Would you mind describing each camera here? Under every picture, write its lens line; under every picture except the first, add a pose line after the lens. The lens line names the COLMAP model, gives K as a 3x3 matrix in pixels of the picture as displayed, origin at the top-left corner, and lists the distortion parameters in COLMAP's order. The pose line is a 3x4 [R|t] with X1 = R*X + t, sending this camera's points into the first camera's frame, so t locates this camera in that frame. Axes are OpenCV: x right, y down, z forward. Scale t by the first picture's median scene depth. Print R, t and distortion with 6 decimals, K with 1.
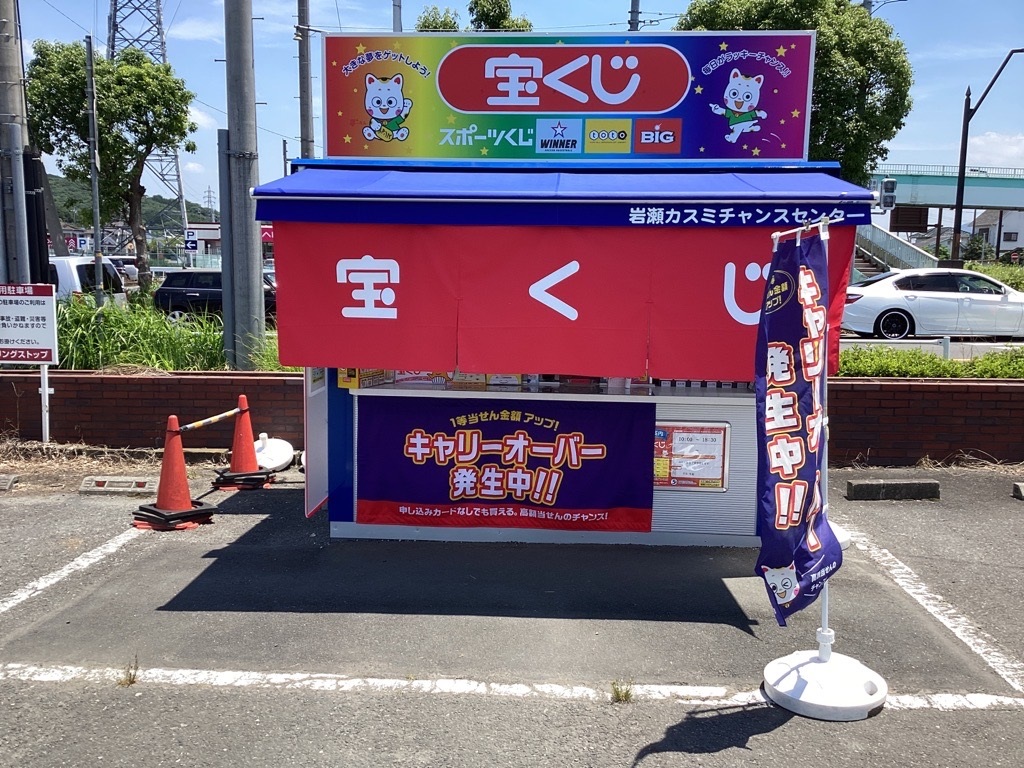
lens RADIAL K [[878.5, 0, 506.0], [0, 878.5, 381.1], [0, 0, 1]] dist [0.073848, -0.073955]
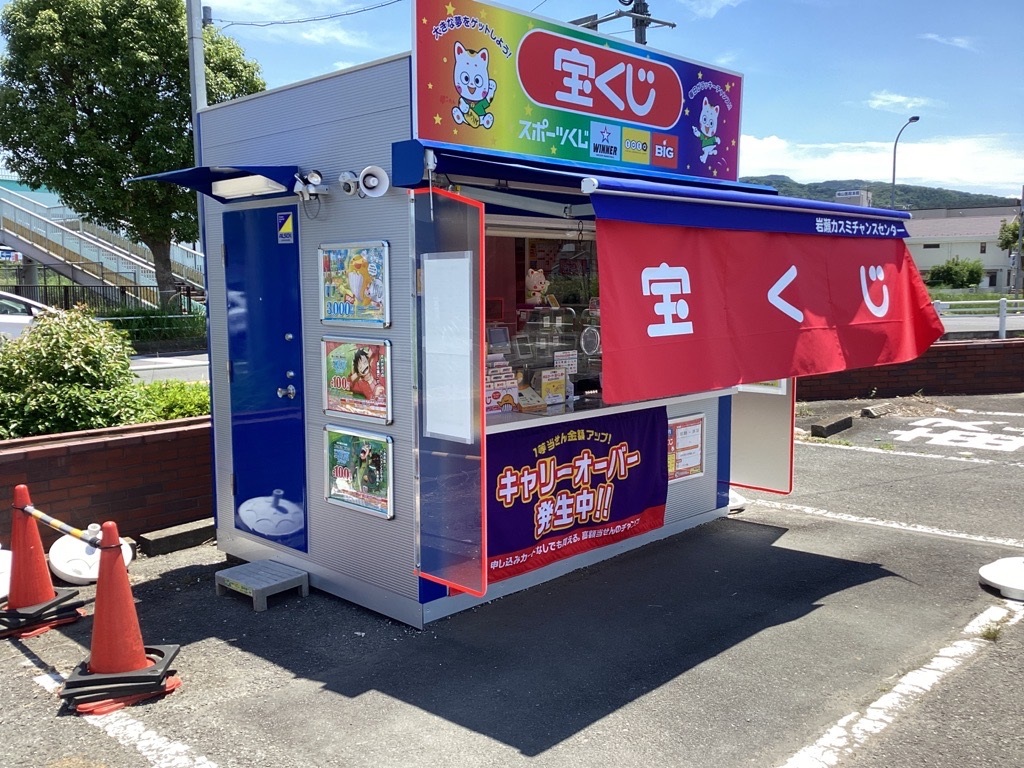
lens RADIAL K [[878.5, 0, 508.9], [0, 878.5, 393.5], [0, 0, 1]] dist [0.073848, -0.073955]
pose [[0.678500, -0.109786, 0.726350, -0.749731], [0.112078, 0.992664, 0.045345, -0.057964], [-0.726000, 0.050641, 0.685828, 0.423660]]
